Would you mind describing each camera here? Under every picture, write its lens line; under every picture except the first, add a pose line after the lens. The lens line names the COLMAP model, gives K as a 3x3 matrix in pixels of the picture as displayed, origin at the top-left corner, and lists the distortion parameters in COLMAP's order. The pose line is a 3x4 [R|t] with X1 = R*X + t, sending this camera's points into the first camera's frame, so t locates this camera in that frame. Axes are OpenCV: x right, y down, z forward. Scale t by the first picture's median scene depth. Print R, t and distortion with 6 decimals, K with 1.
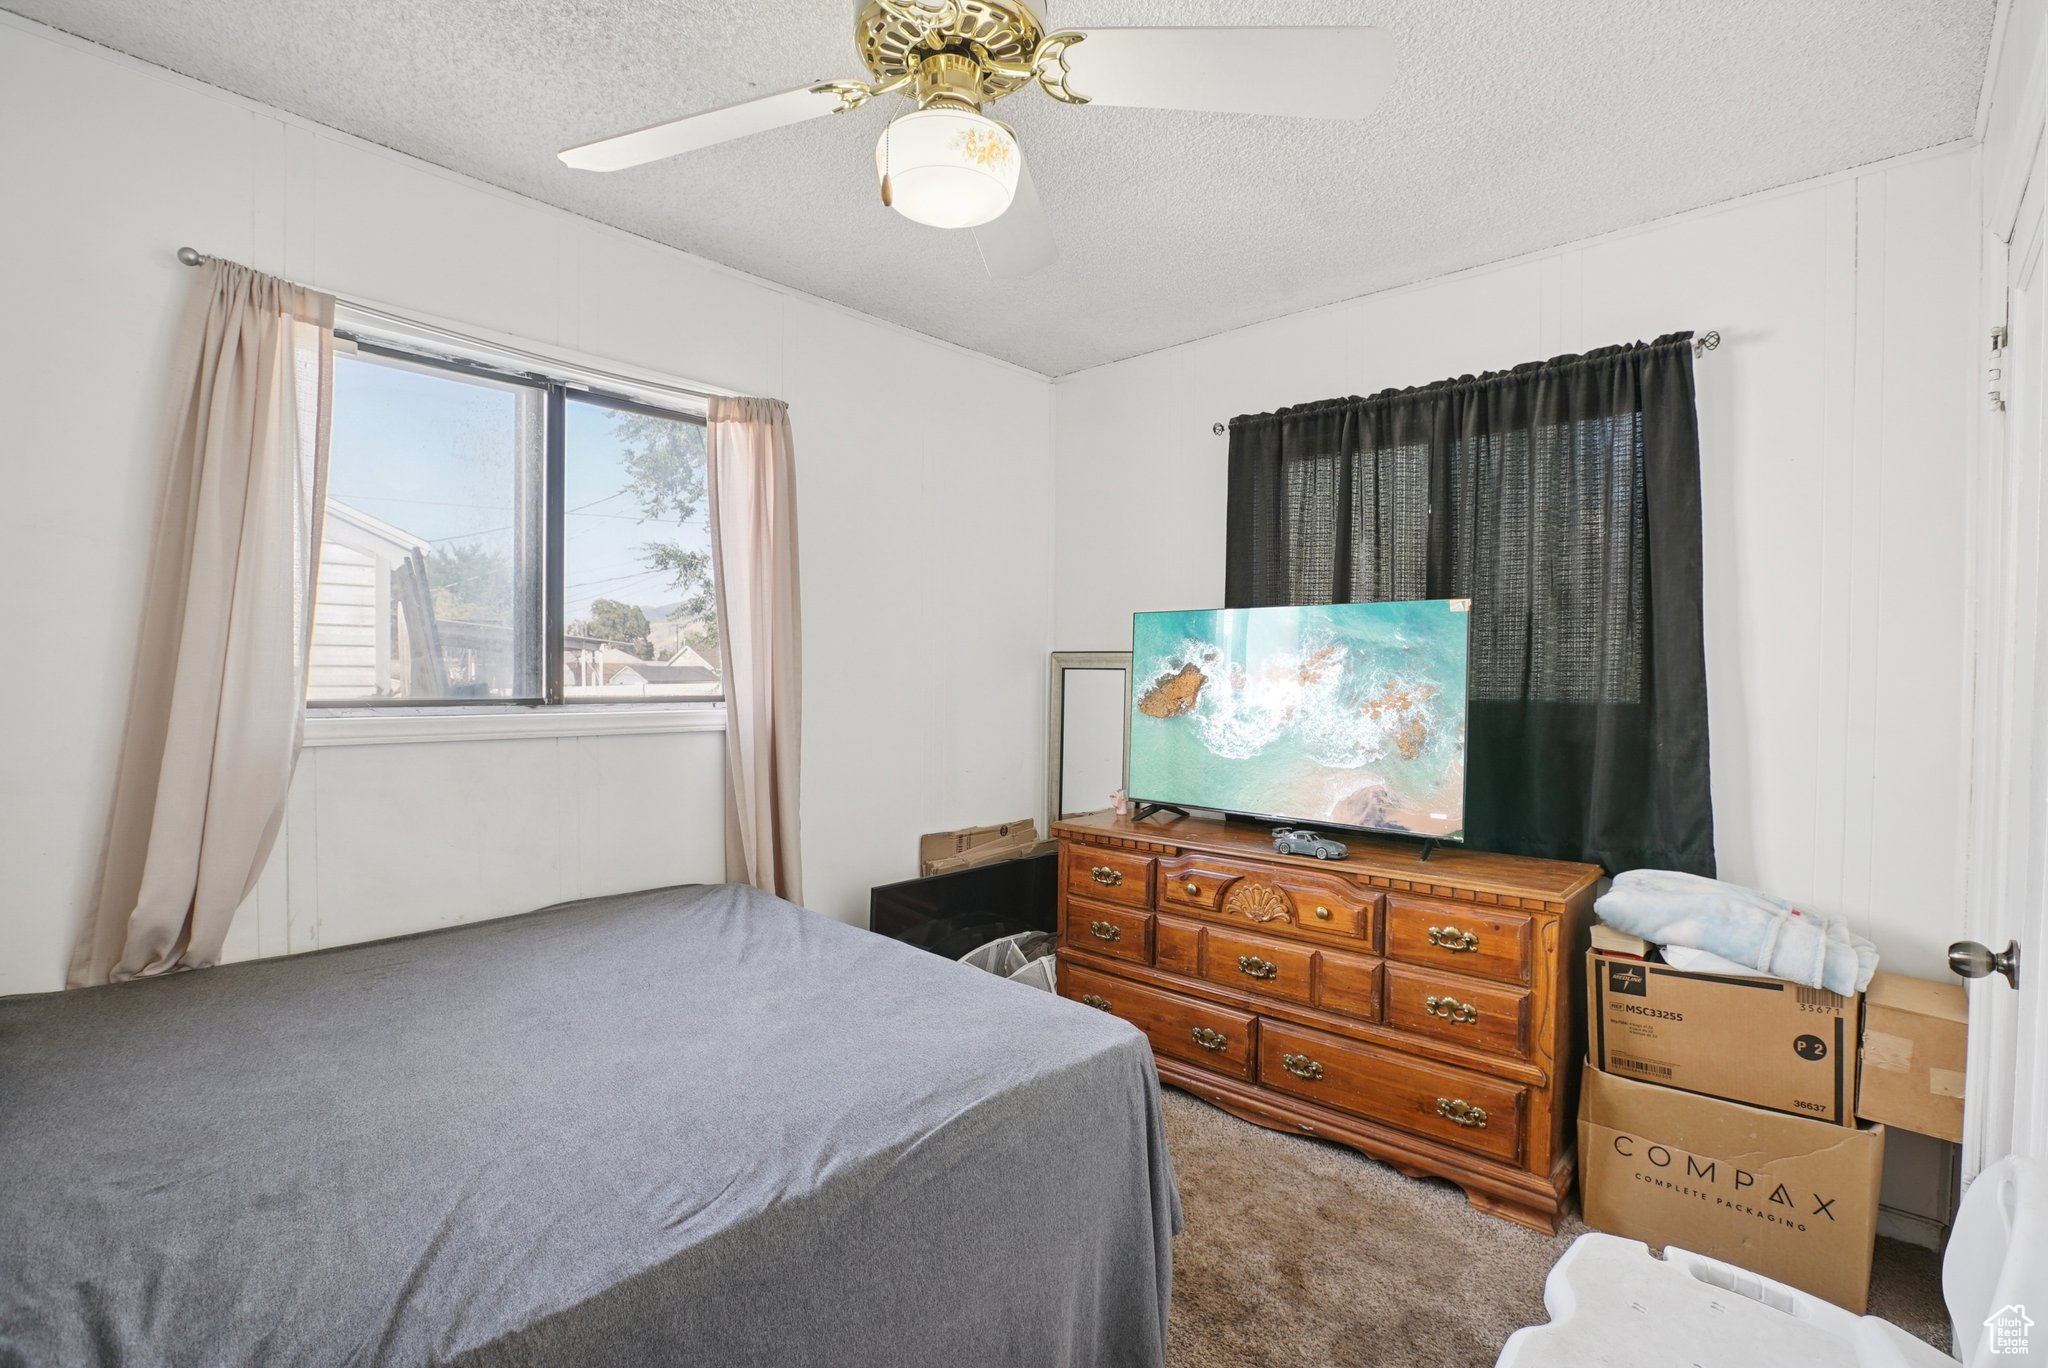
lens RADIAL K [[965.2, 0, 1015.5], [0, 965.2, 693.1], [0, 0, 1]] dist [-0.018816, -0.000255]
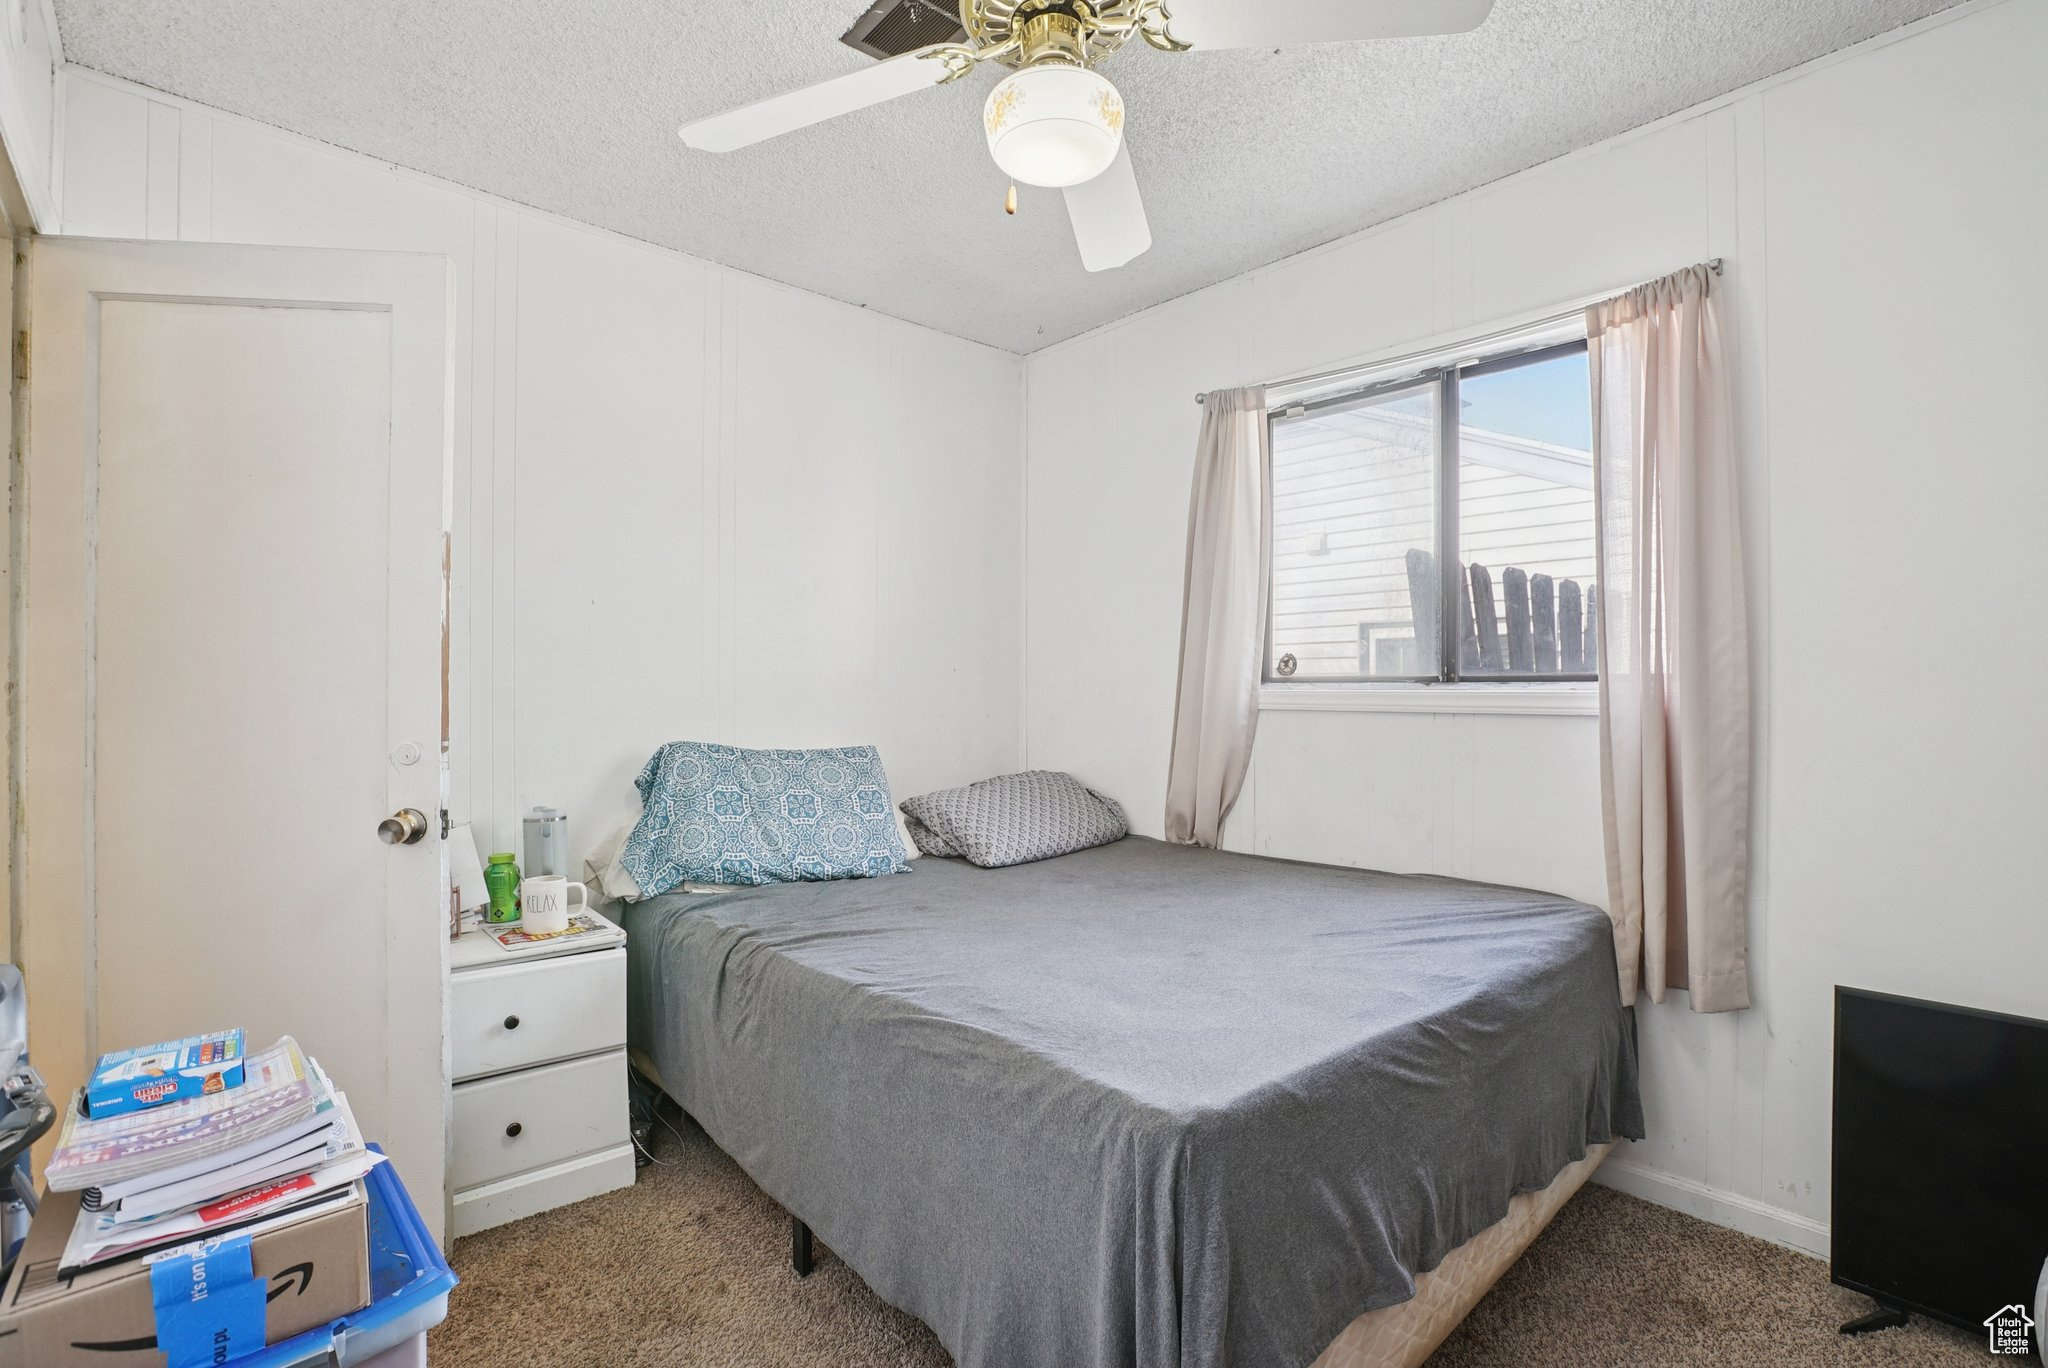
lens RADIAL K [[965.2, 0, 1020.7], [0, 965.2, 676.6], [0, 0, 1]] dist [-0.018816, -0.000255]
pose [[-0.086439, -0.016430, -0.996122, 0.588442], [-0.016183, 0.999755, -0.015086, 0.029768], [0.996126, 0.014817, -0.086683, 0.647422]]
